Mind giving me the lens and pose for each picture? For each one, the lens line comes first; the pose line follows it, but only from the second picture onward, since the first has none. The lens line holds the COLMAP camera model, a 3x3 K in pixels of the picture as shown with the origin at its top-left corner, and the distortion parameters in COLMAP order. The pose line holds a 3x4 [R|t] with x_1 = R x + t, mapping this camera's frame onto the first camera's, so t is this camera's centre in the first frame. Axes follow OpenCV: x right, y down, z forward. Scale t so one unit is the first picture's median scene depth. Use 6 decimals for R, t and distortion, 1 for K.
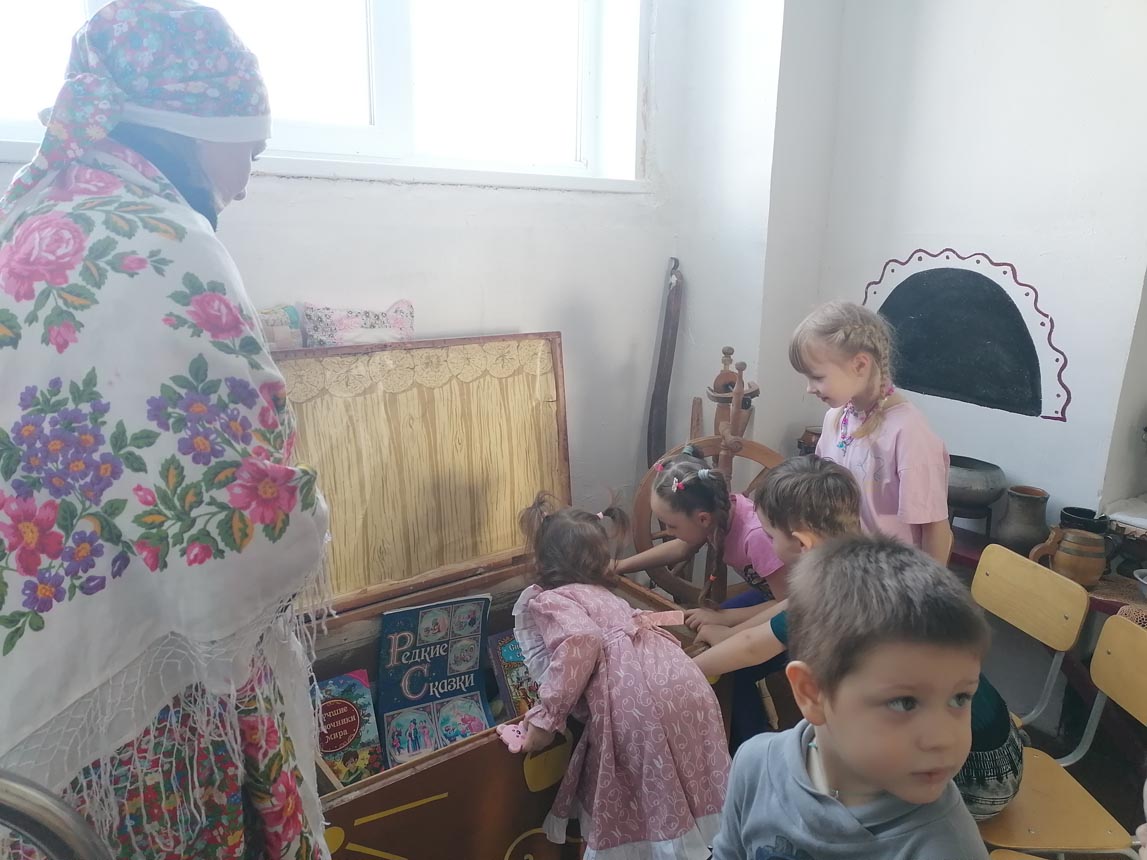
lens RADIAL K [[853.8, 0, 573.4], [0, 853.8, 429.1], [0, 0, 1]] dist [0.041390, -0.022028]
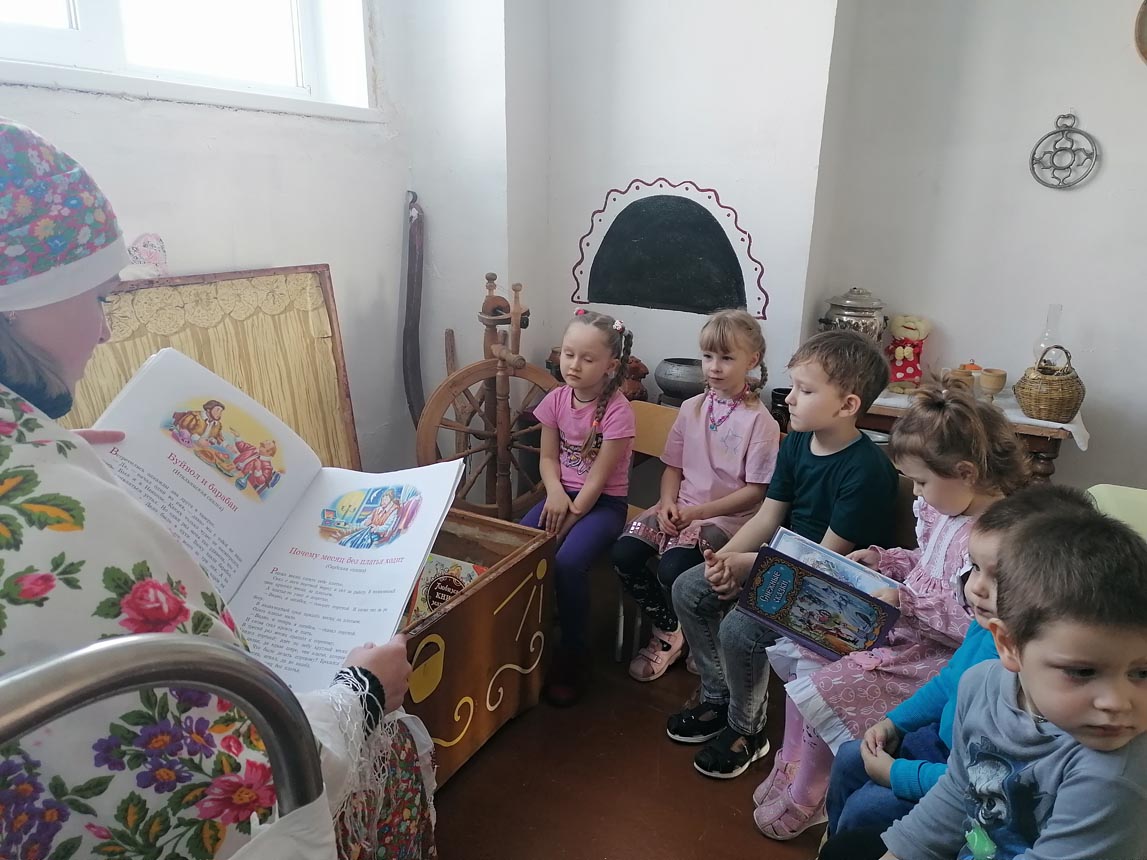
lens RADIAL K [[853.8, 0, 572.7], [0, 853.8, 430.1], [0, 0, 1]] dist [0.041390, -0.022028]
pose [[0.910424, -0.121631, 0.395391, -0.171602], [0.103955, 0.992395, 0.065917, 0.037320], [-0.400402, -0.018910, 0.916145, 0.000248]]
